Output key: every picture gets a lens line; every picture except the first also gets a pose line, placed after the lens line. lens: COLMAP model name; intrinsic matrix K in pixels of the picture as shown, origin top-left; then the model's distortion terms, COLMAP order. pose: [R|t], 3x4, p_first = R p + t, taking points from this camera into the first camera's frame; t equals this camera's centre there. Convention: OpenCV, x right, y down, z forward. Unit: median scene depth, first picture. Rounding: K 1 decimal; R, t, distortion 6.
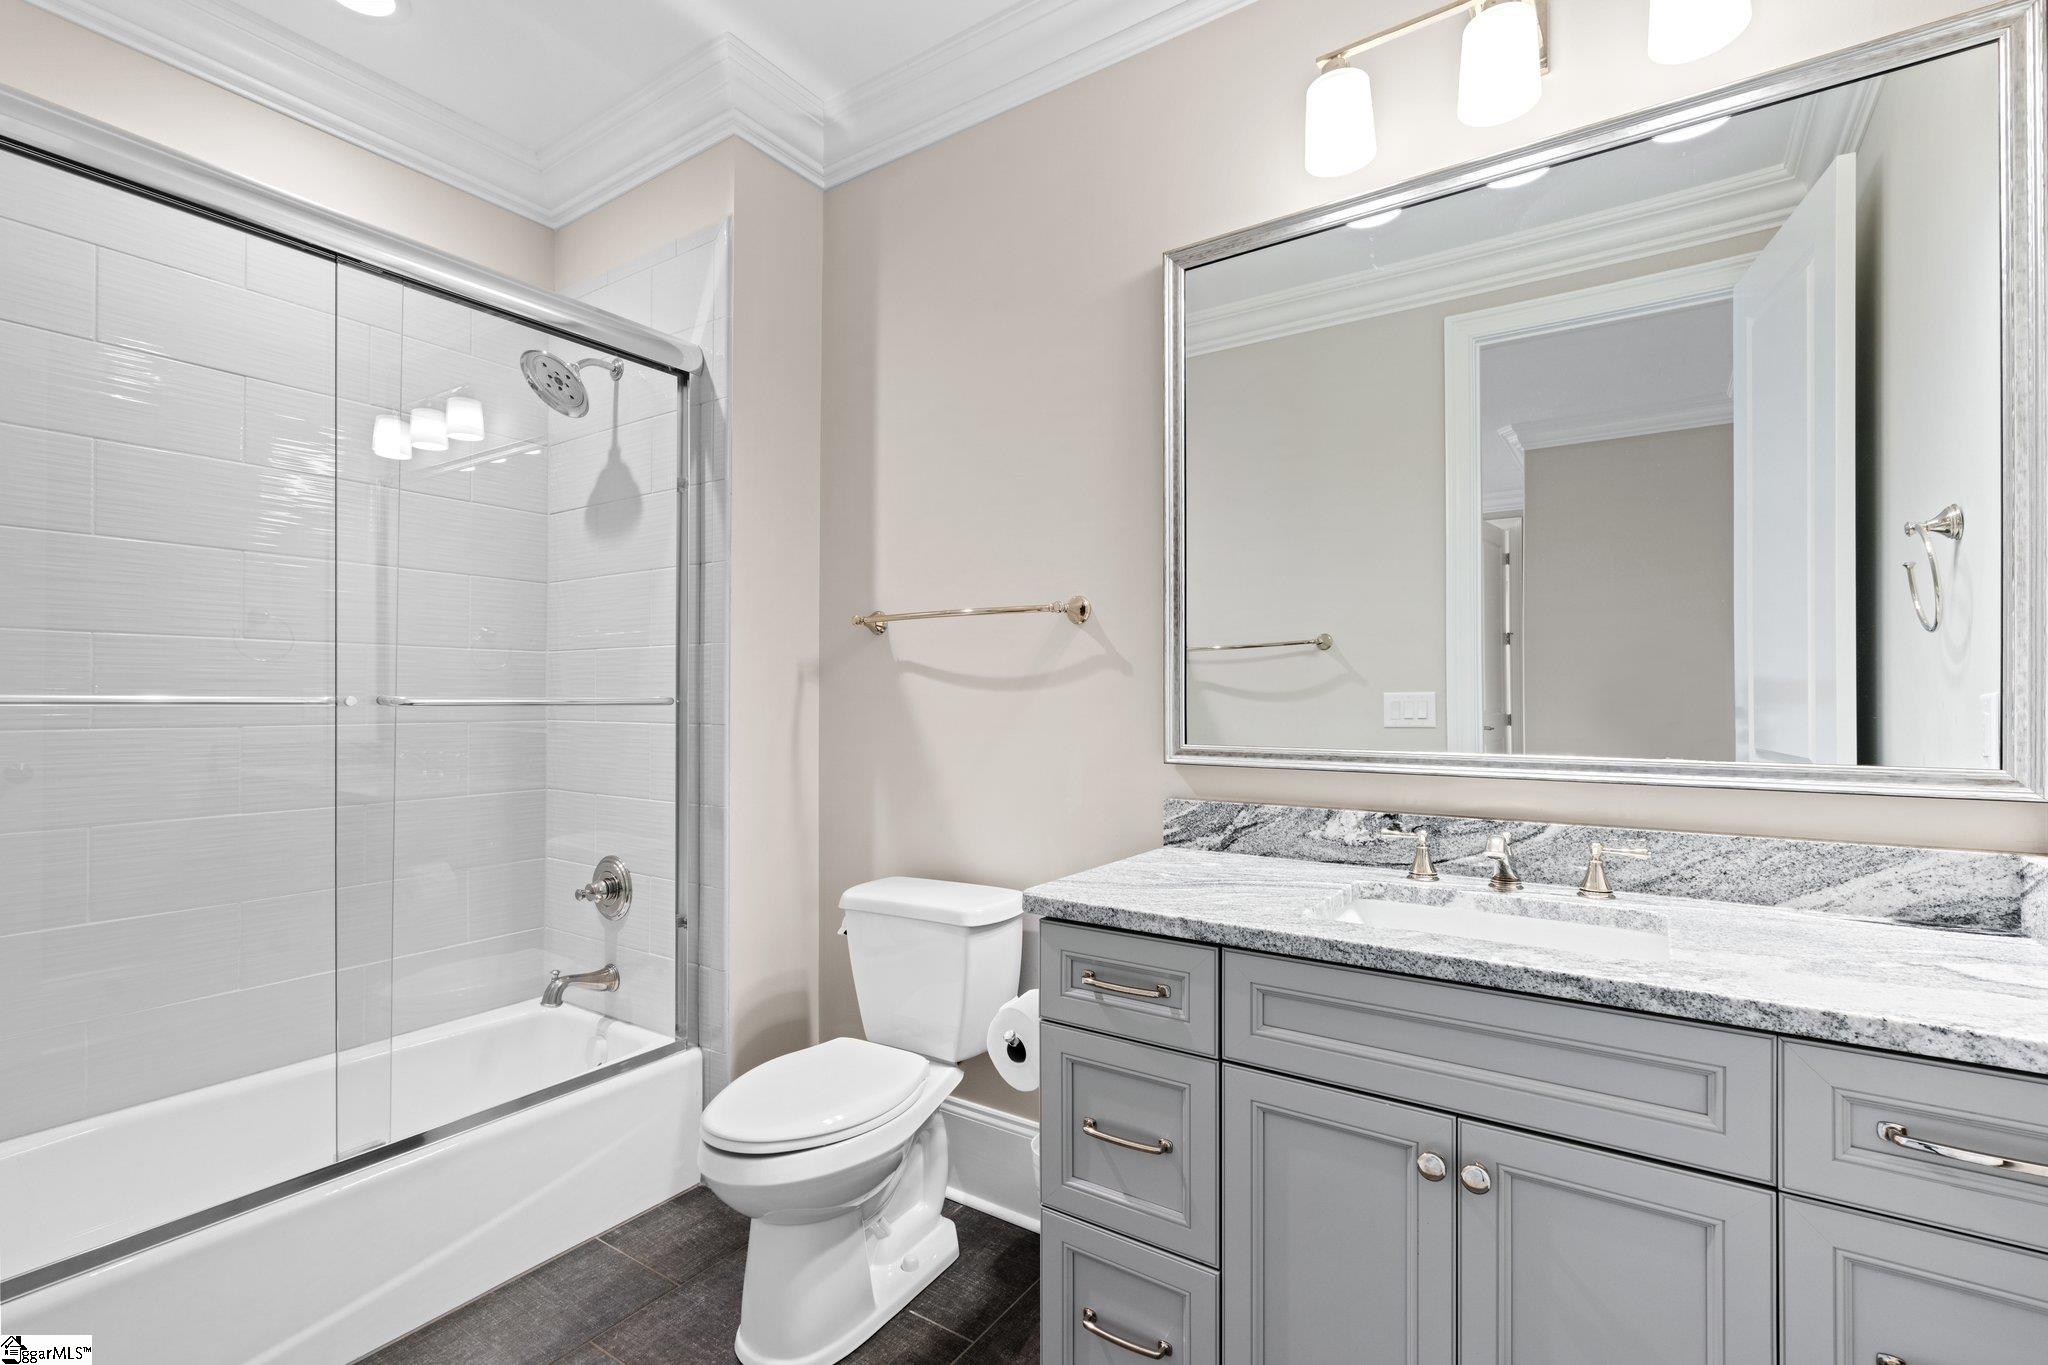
lens RADIAL K [[921.1, 0, 1020.9], [0, 921.1, 686.8], [0, 0, 1]] dist [-0.008839, 0.001349]
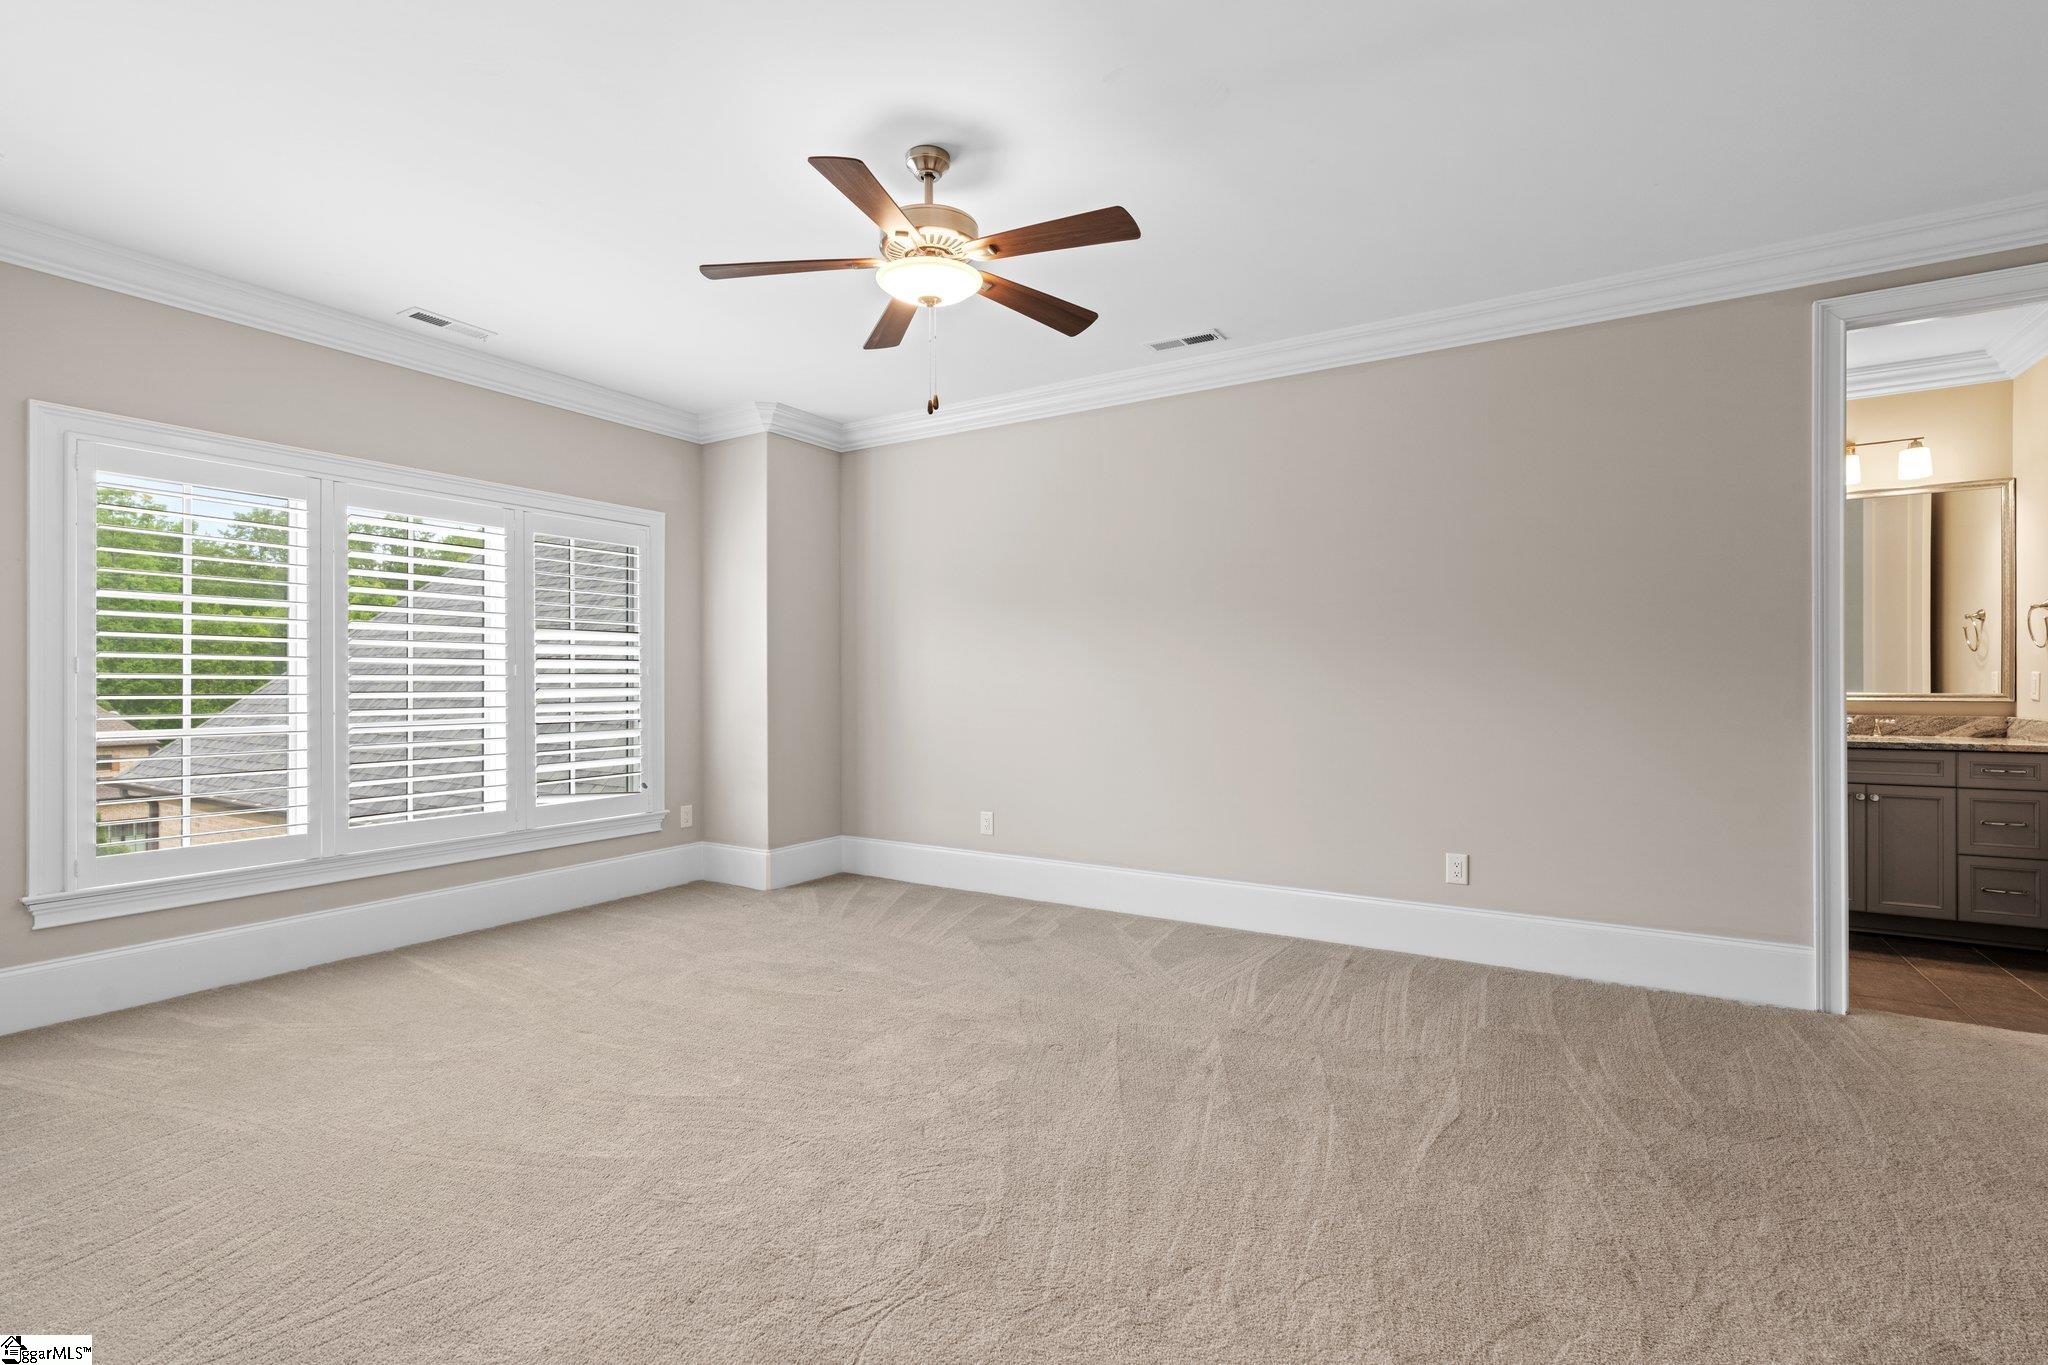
lens RADIAL K [[921.1, 0, 1036.0], [0, 921.1, 689.7], [0, 0, 1]] dist [-0.008839, 0.001349]
pose [[0.998690, -0.001648, 0.051150, -2.742124], [0.000984, 0.999915, 0.013021, 0.027674], [-0.051167, -0.012954, 0.998606, -2.258266]]
